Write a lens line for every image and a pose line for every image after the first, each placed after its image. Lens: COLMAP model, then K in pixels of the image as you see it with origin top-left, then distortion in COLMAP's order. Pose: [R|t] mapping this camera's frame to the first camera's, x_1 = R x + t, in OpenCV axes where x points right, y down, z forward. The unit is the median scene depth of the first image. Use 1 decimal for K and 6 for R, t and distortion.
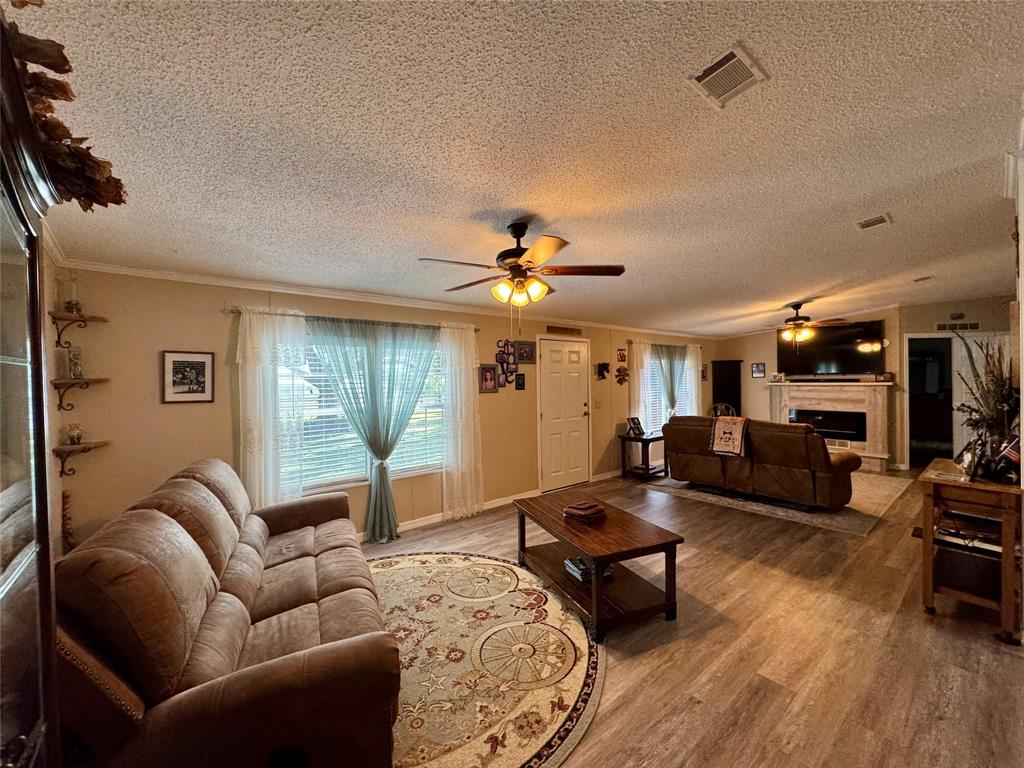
lens RADIAL K [[406.9, 0, 512.0], [0, 406.9, 384.0], [0, 0, 1]] dist [-0.000346, 0.000517]
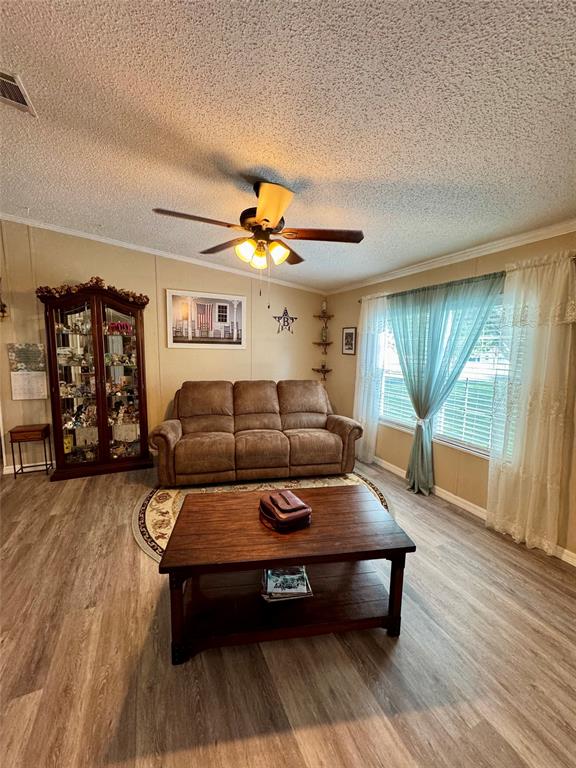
lens RADIAL K [[305.2, 0, 288.0], [0, 305.2, 384.0], [0, 0, 1]] dist [-0.000346, 0.000517]
pose [[-0.241005, 0.122075, -0.962816, 0.358295], [-0.031582, 0.990546, 0.133497, 0.000417], [0.970010, 0.062581, -0.234871, 0.567592]]
